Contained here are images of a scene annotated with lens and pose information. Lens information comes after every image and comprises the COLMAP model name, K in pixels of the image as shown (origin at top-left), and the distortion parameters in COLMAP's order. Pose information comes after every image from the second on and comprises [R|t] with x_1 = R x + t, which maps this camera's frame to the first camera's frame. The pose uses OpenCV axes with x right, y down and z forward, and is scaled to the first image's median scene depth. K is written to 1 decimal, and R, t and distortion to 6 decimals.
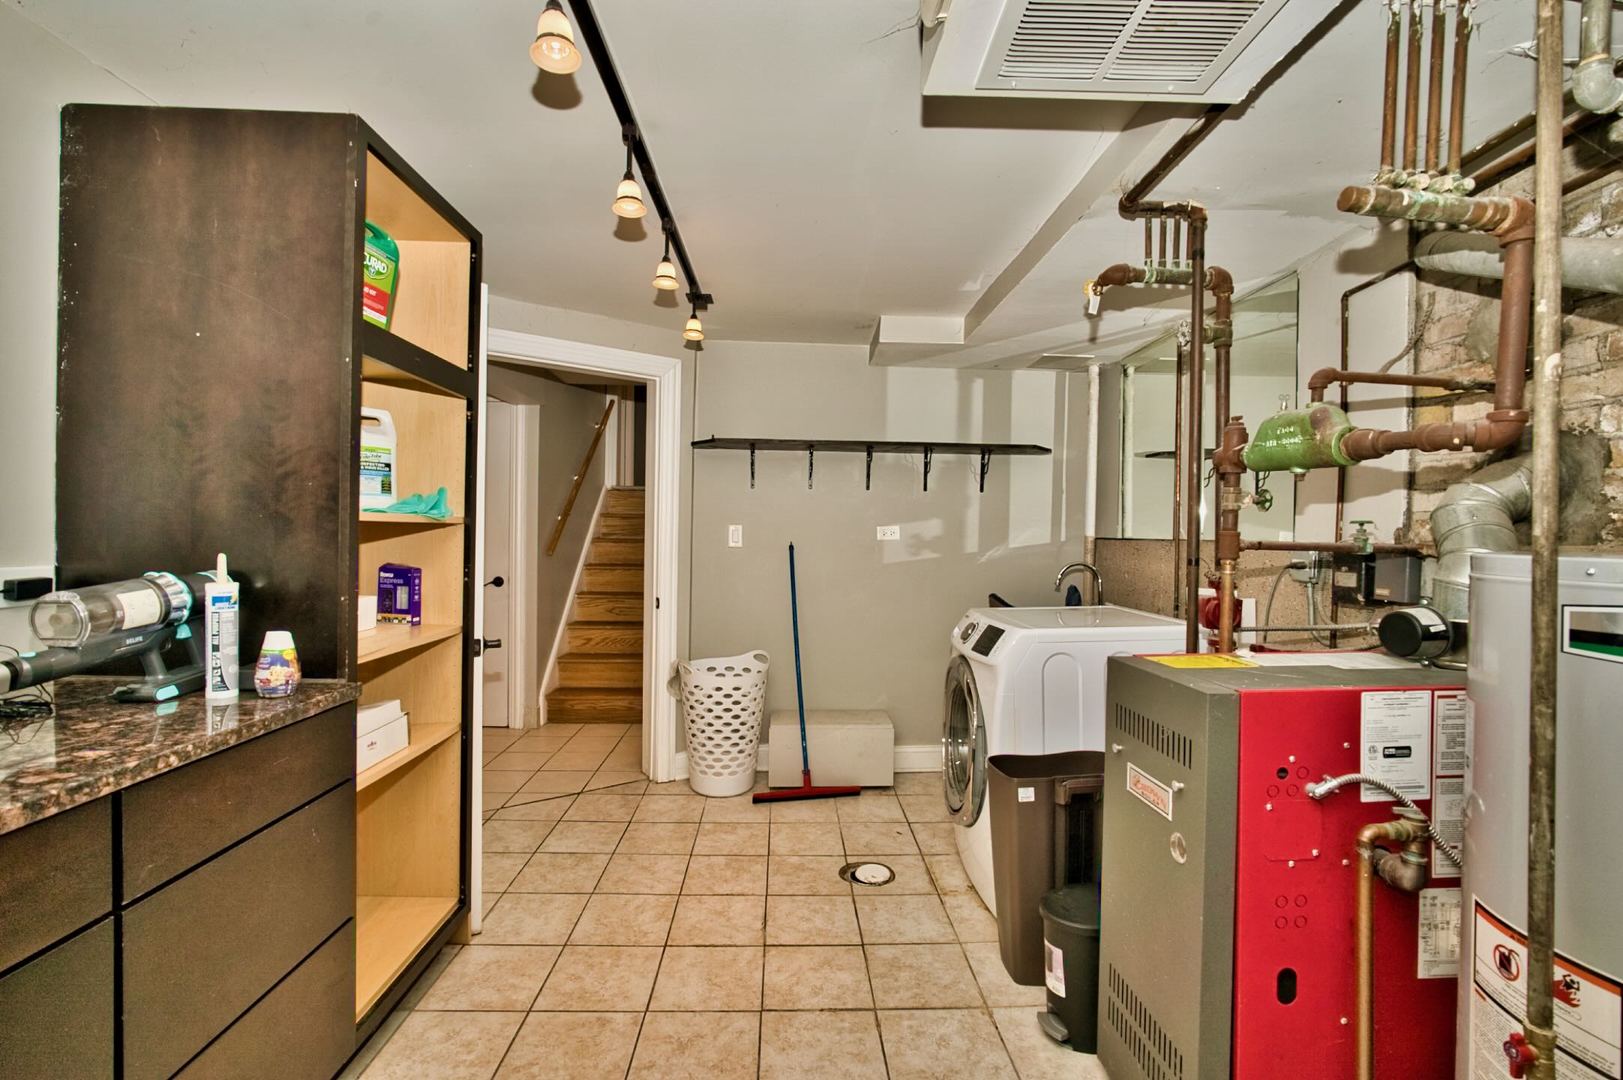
lens RADIAL K [[705.0, 0, 817.3], [0, 705.0, 538.9], [0, 0, 1]] dist [-0.023628, 0.006505]
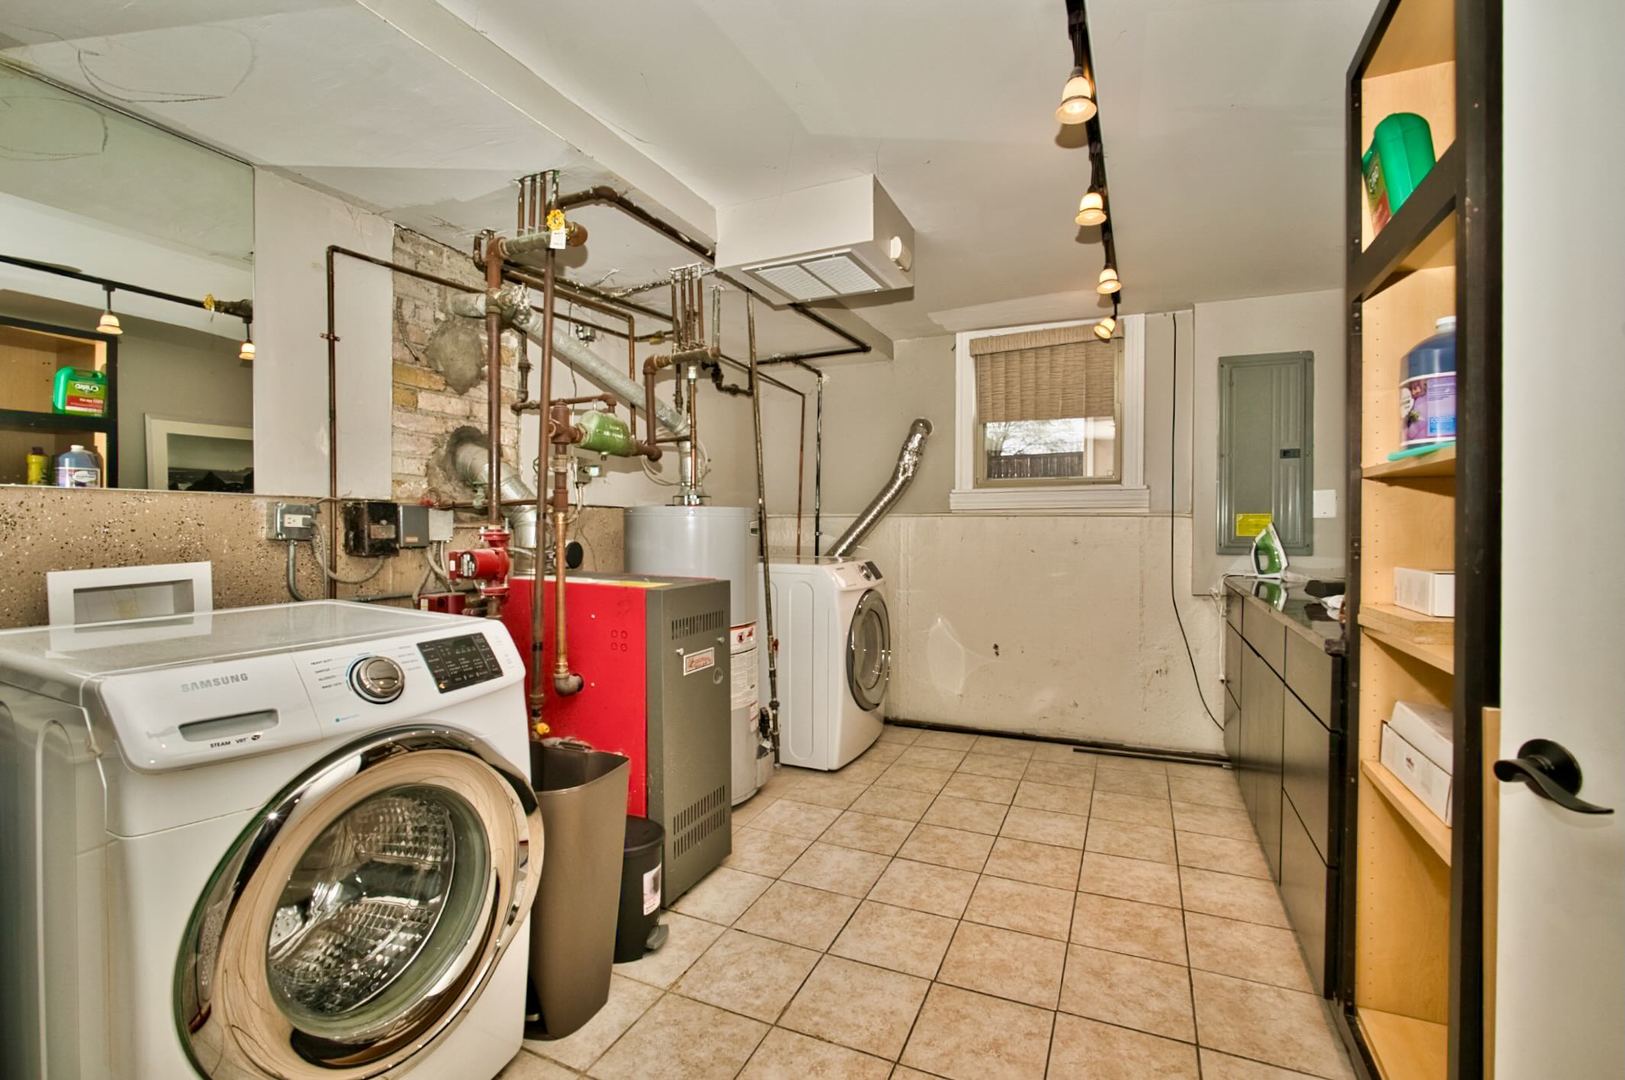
lens RADIAL K [[705.9, 0, 821.5], [0, 705.9, 532.0], [0, 0, 1]] dist [-0.023628, 0.006505]
pose [[-0.903148, -0.015208, 0.429060, -0.363667], [-0.006082, 0.999725, 0.022633, 0.033289], [-0.429286, 0.017831, -0.902992, 1.884466]]
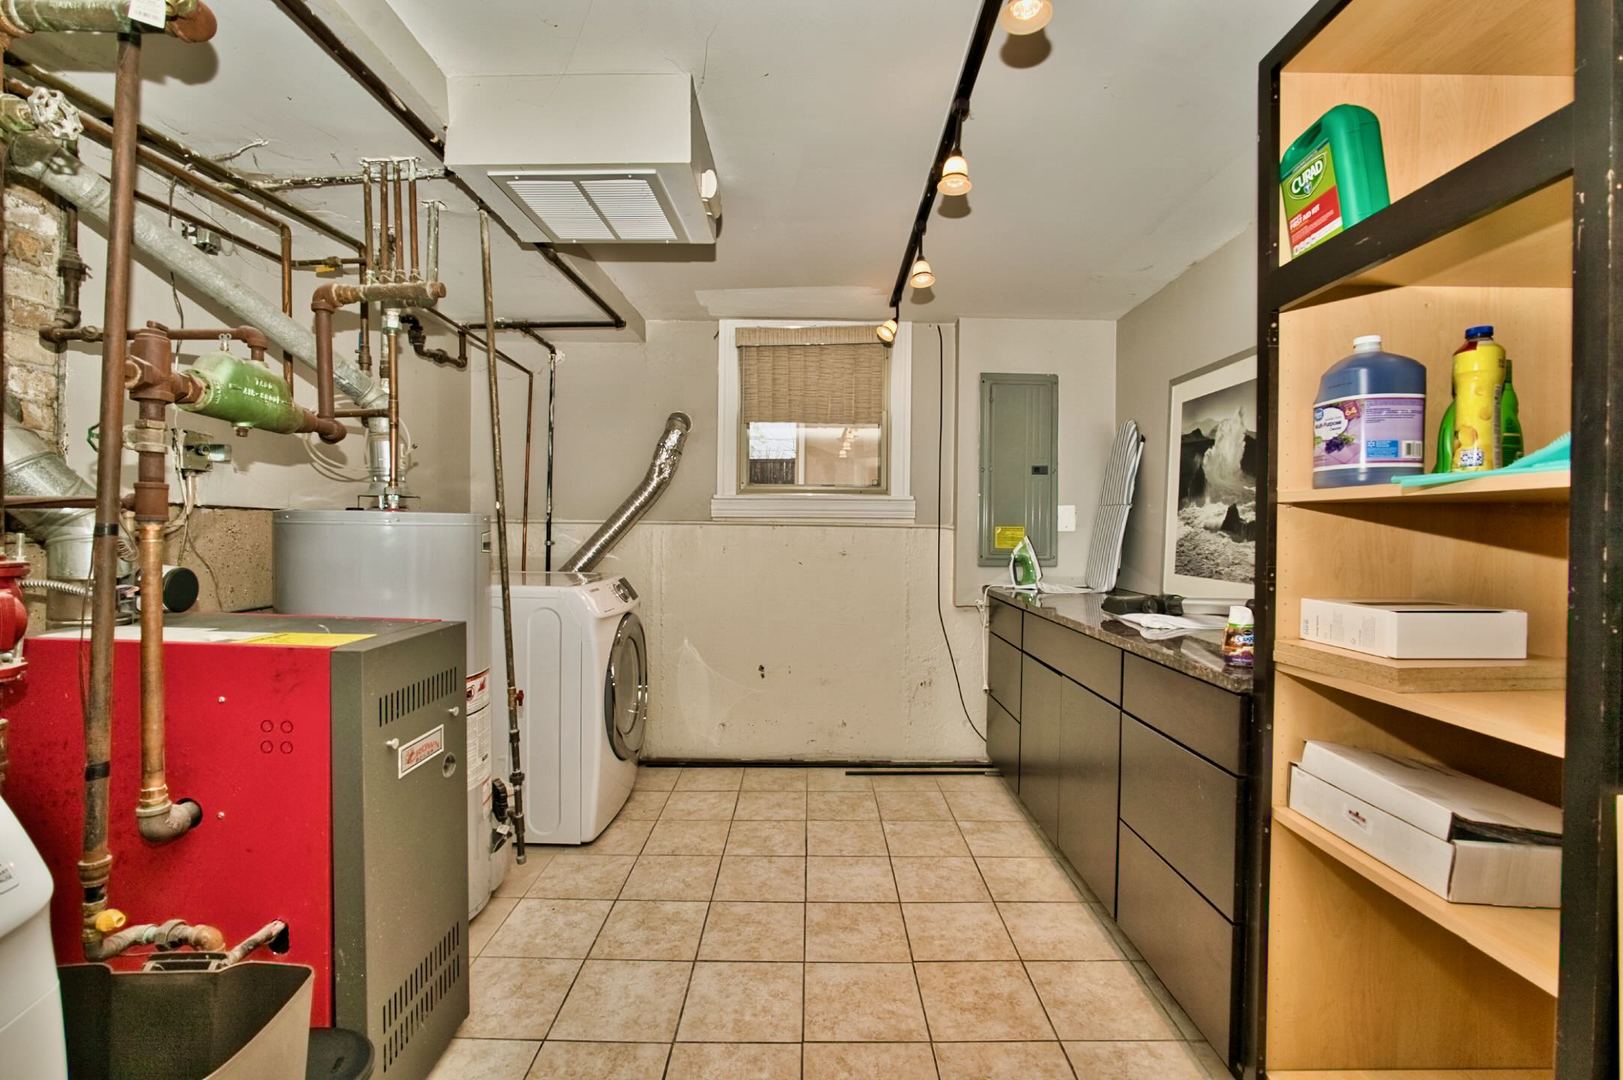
lens RADIAL K [[705.0, 0, 820.7], [0, 705.0, 538.5], [0, 0, 1]] dist [-0.023628, 0.006505]
pose [[-0.999359, -0.021333, 0.028756, -0.108469], [-0.020653, 0.999505, 0.023721, 0.015052], [-0.029248, 0.023112, -0.999305, 1.639032]]
